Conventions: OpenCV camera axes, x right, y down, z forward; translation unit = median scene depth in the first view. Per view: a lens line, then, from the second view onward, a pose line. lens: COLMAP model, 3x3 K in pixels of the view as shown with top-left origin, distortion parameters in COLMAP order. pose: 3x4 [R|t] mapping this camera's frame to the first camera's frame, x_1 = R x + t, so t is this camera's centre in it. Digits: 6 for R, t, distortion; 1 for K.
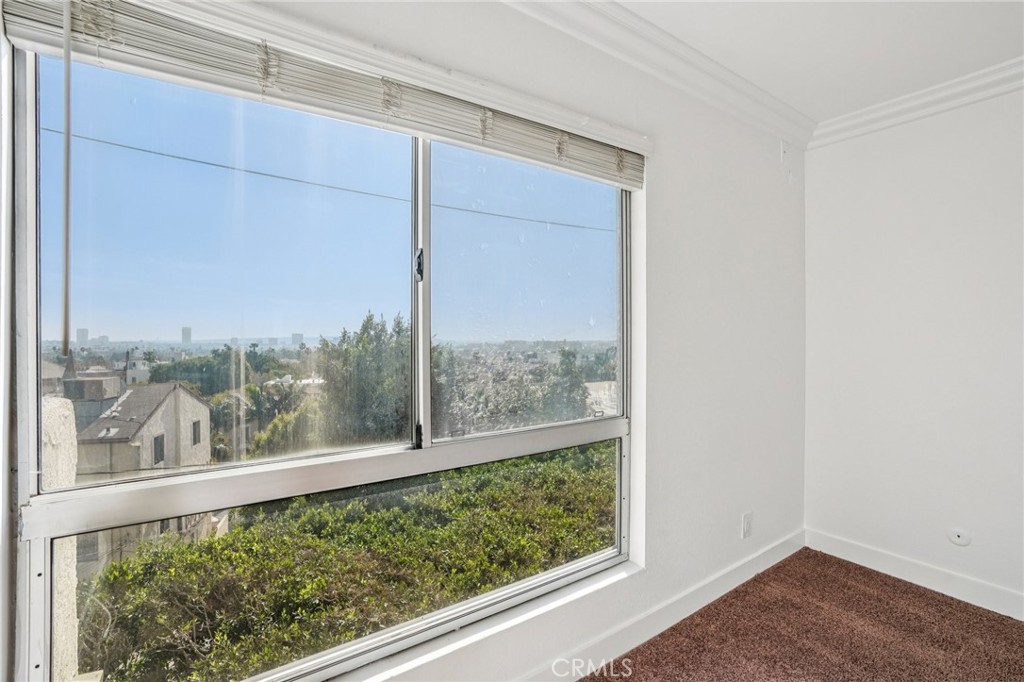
lens RADIAL K [[474.2, 0, 513.9], [0, 474.2, 336.0], [0, 0, 1]] dist [-0.059740, 0.028475]
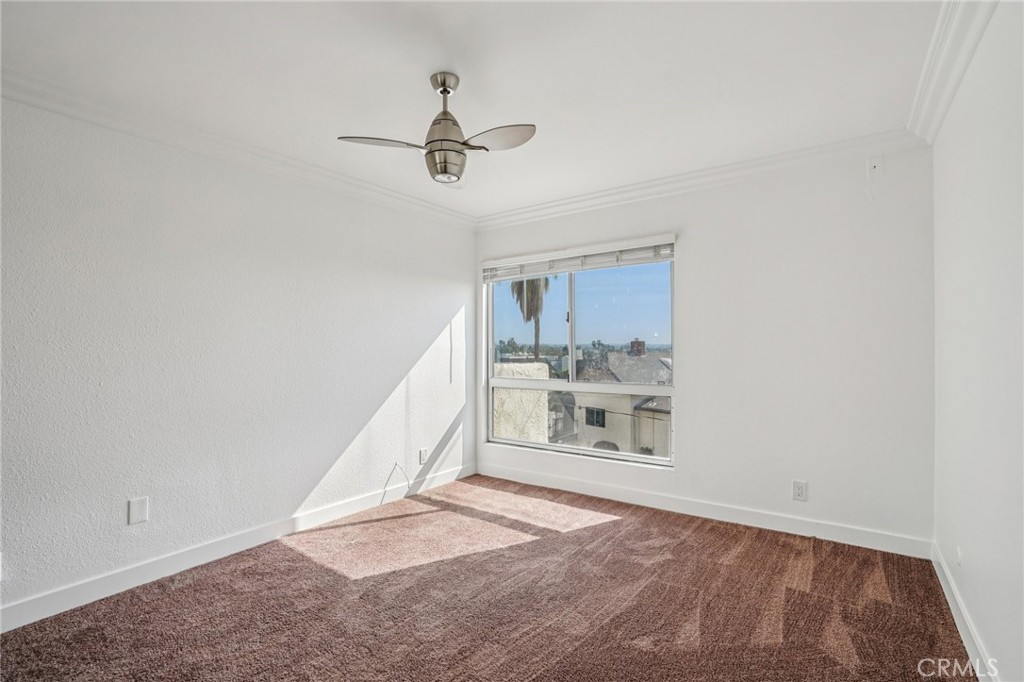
lens RADIAL K [[471.8, 0, 512.4], [0, 471.8, 333.2], [0, 0, 1]] dist [-0.054462, 0.022020]
pose [[0.320845, -0.021564, -0.946886, 0.174848], [0.009170, 0.999765, -0.019661, -0.000460], [0.947087, -0.002375, 0.320967, -0.016426]]
